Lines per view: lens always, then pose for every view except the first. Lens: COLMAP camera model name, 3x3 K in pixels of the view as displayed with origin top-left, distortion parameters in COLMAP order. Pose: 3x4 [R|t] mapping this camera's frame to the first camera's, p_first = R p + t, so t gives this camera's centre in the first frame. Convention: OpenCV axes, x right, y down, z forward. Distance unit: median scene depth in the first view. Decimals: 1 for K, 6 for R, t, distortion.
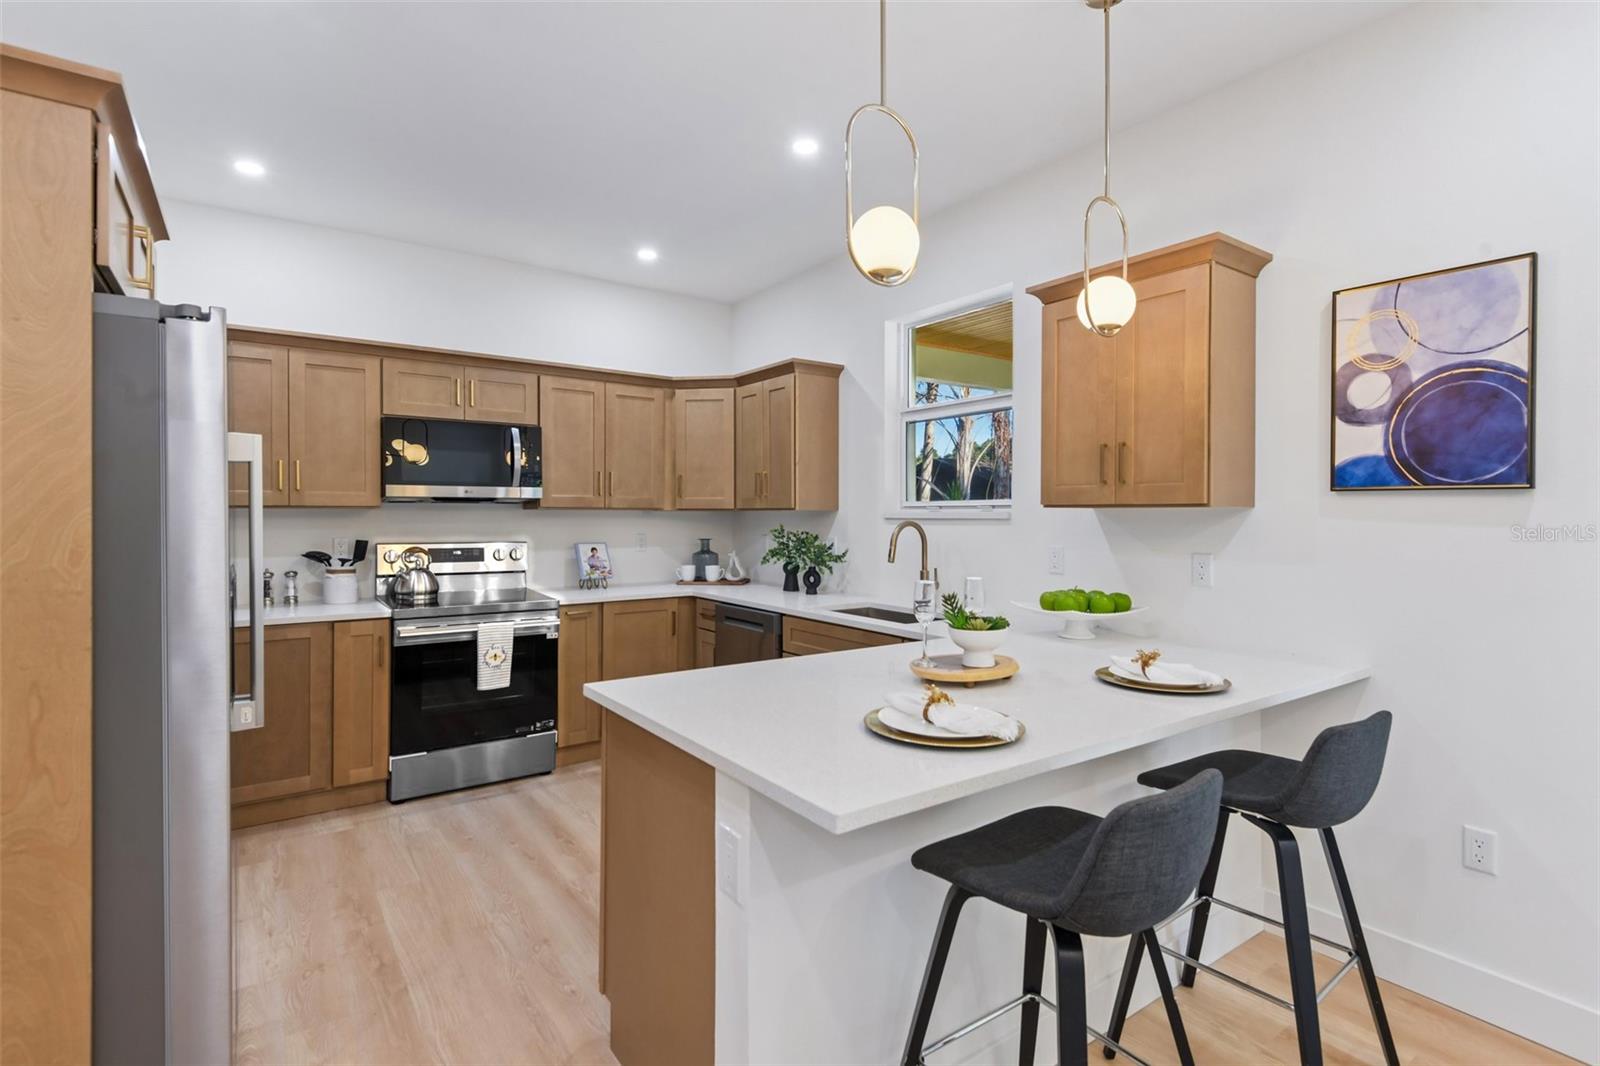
lens RADIAL K [[749.5, 0, 803.3], [0, 749.5, 519.7], [0, 0, 1]] dist [-0.002270, -0.001230]
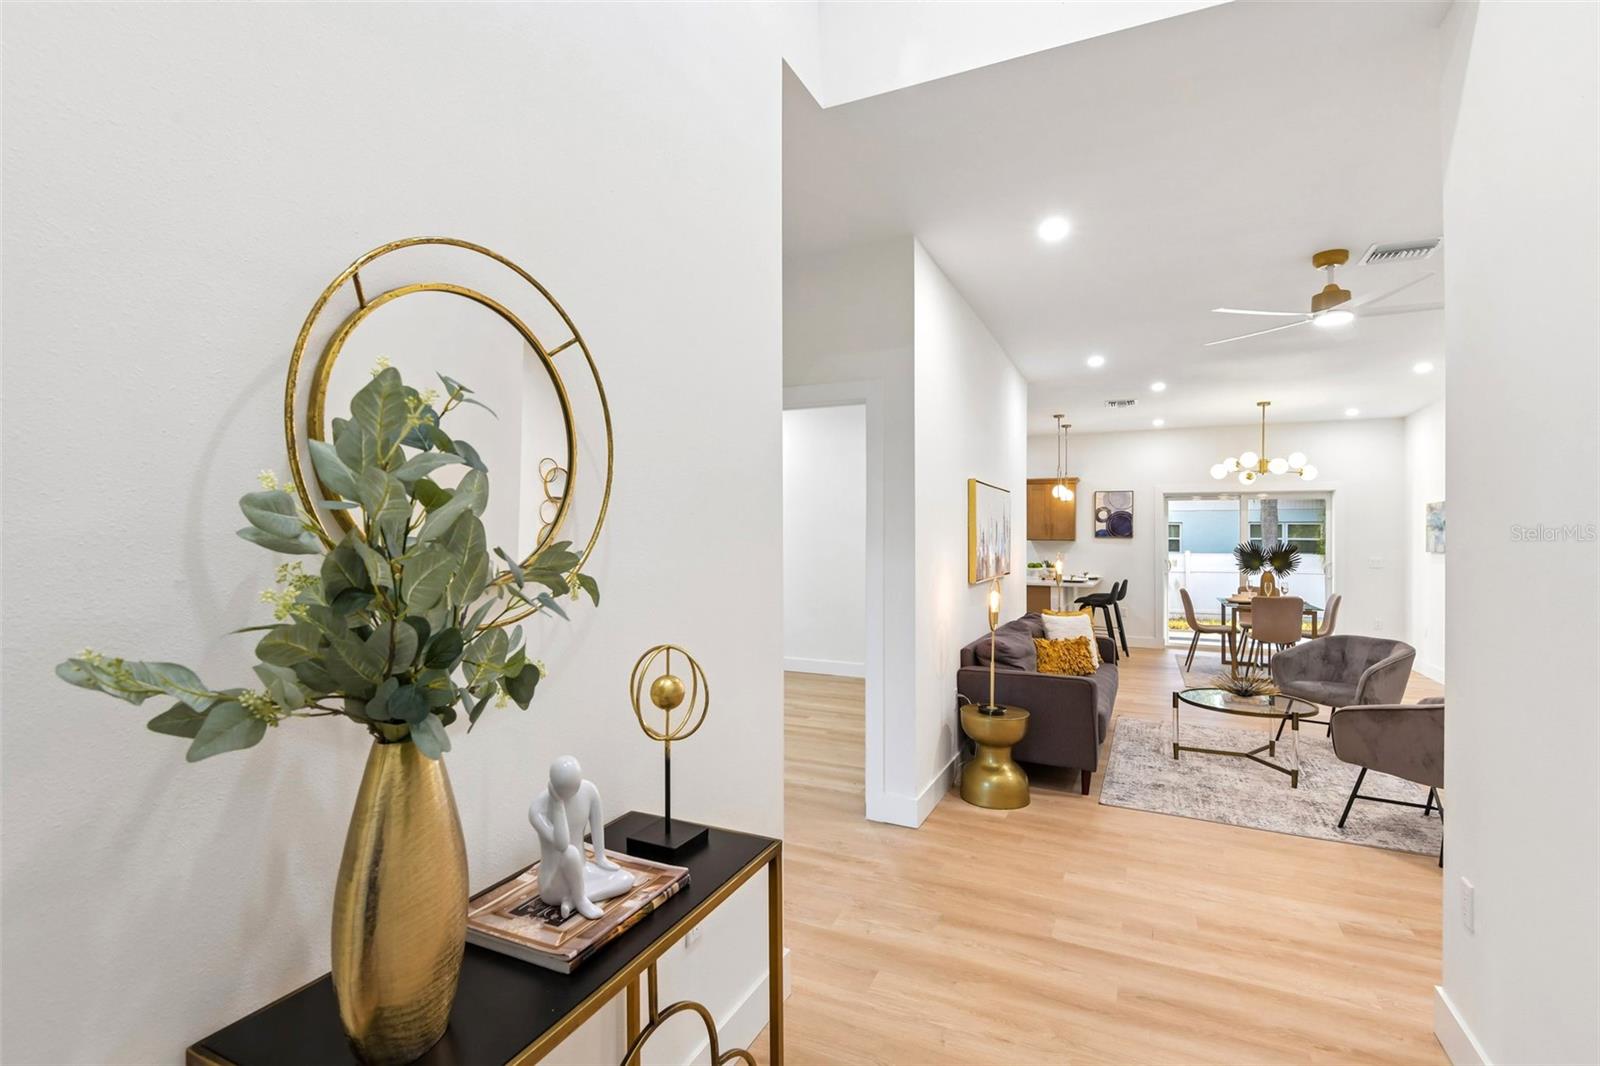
lens RADIAL K [[740.0, 0, 793.9], [0, 740.0, 528.7], [0, 0, 1]] dist [0.036867, -0.037268]
pose [[0.877361, 0.009311, 0.479740, -1.814426], [-0.001529, 0.999861, -0.016610, -0.007949], [-0.479828, 0.013840, 0.877253, -1.220791]]
